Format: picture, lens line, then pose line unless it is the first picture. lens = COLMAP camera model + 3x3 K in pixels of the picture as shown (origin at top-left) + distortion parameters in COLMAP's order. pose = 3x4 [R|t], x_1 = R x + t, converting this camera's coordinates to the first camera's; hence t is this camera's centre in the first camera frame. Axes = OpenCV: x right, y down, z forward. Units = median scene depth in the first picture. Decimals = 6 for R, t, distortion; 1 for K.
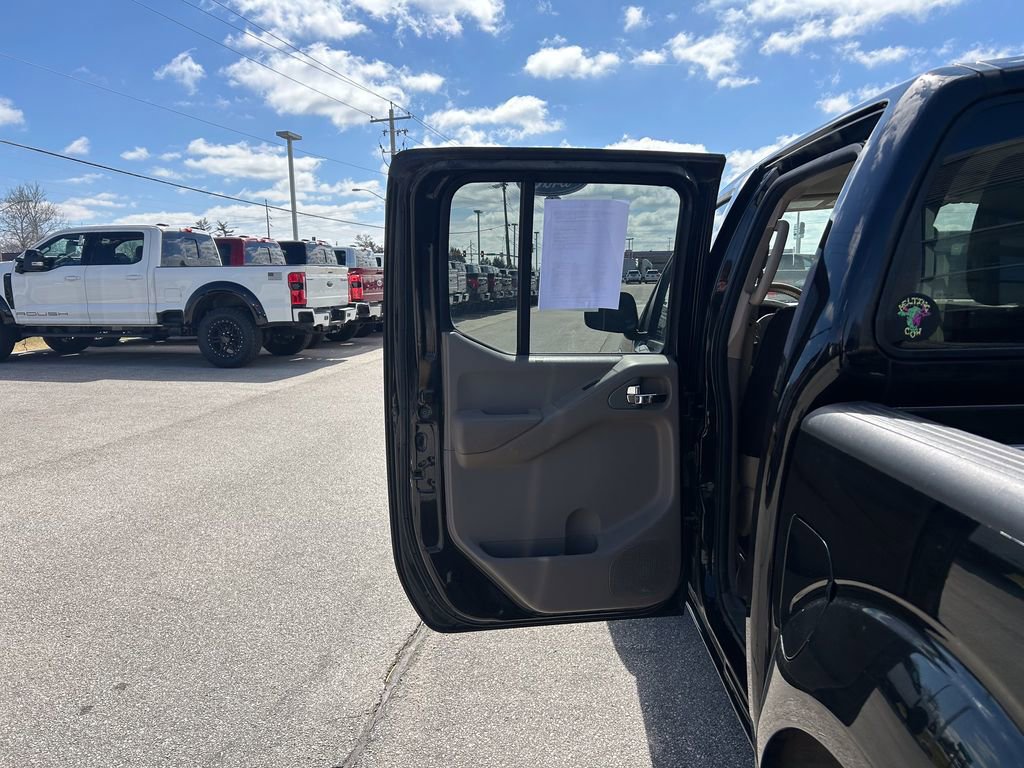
lens RADIAL K [[753.7, 0, 512.0], [0, 753.7, 384.0], [0, 0, 1]] dist [0.005886, 0.003599]
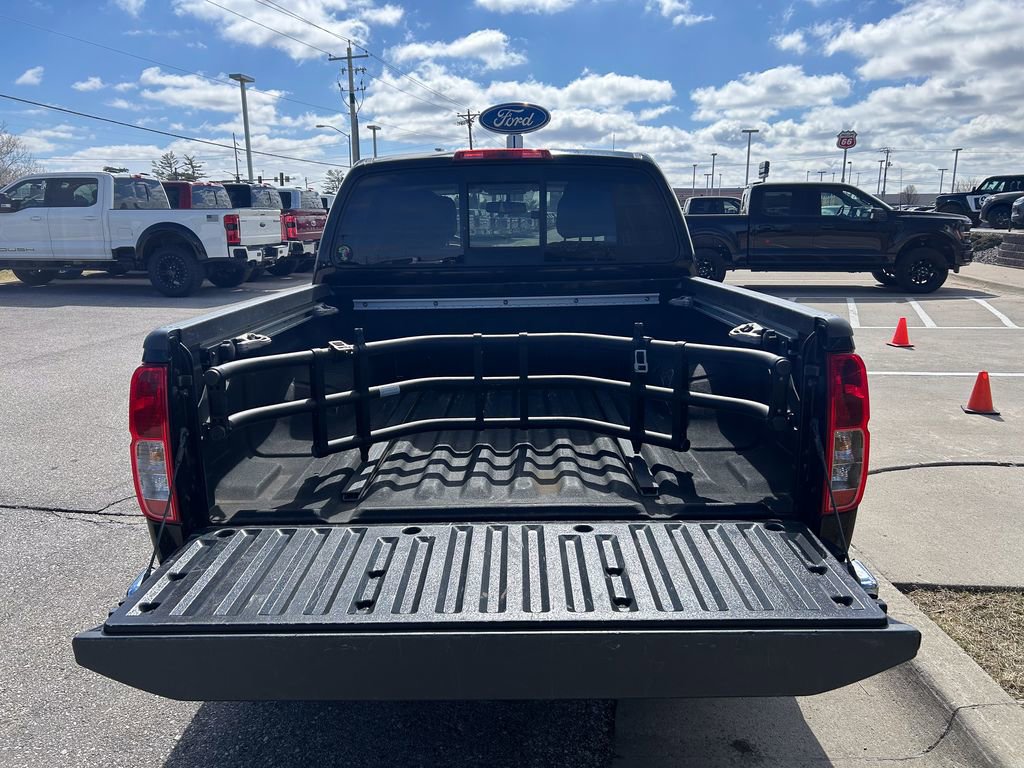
lens RADIAL K [[785.7, 0, 512.0], [0, 785.7, 384.0], [0, 0, 1]] dist [0.015259, -0.002703]
pose [[0.999894, 0.001442, 0.014515, 0.110007], [-0.002520, 0.997212, 0.074582, 0.017614], [-0.014367, -0.074611, 0.997109, -0.202145]]
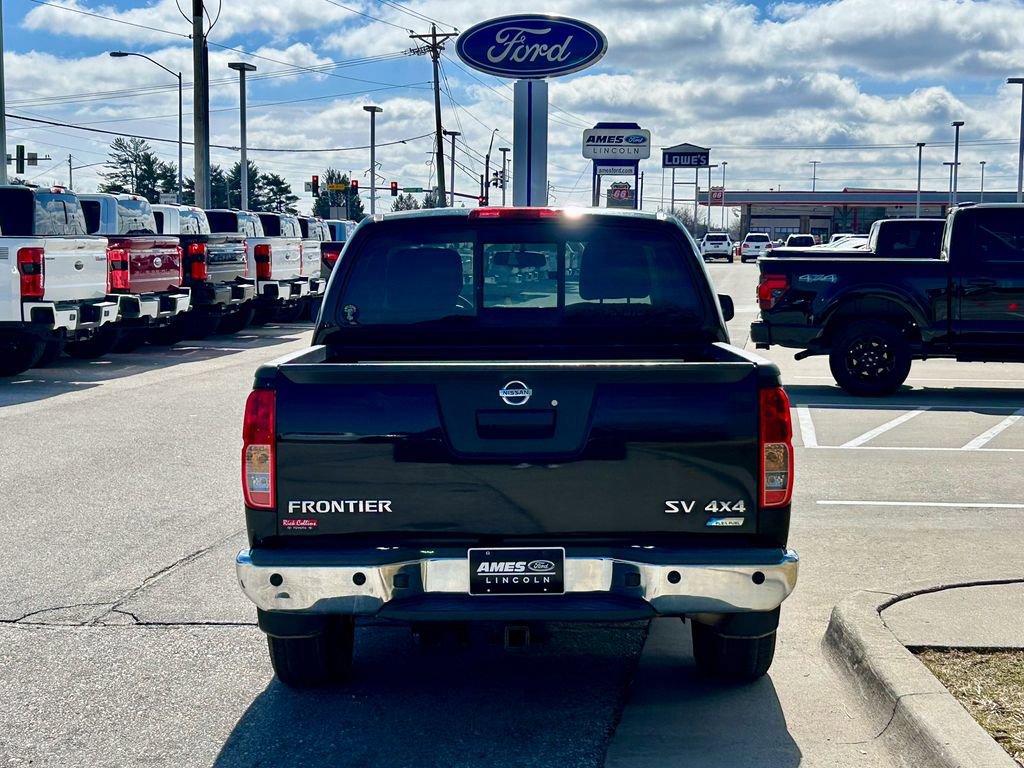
lens RADIAL K [[1882.2, 0, 512.0], [0, 1882.2, 384.0], [0, 0, 1]] dist [0.071618, 0.168188]
pose [[0.999768, 0.018930, 0.010282, 0.102471], [-0.018276, 0.998010, -0.060344, 0.053527], [-0.011404, 0.060142, 0.998125, -0.549704]]
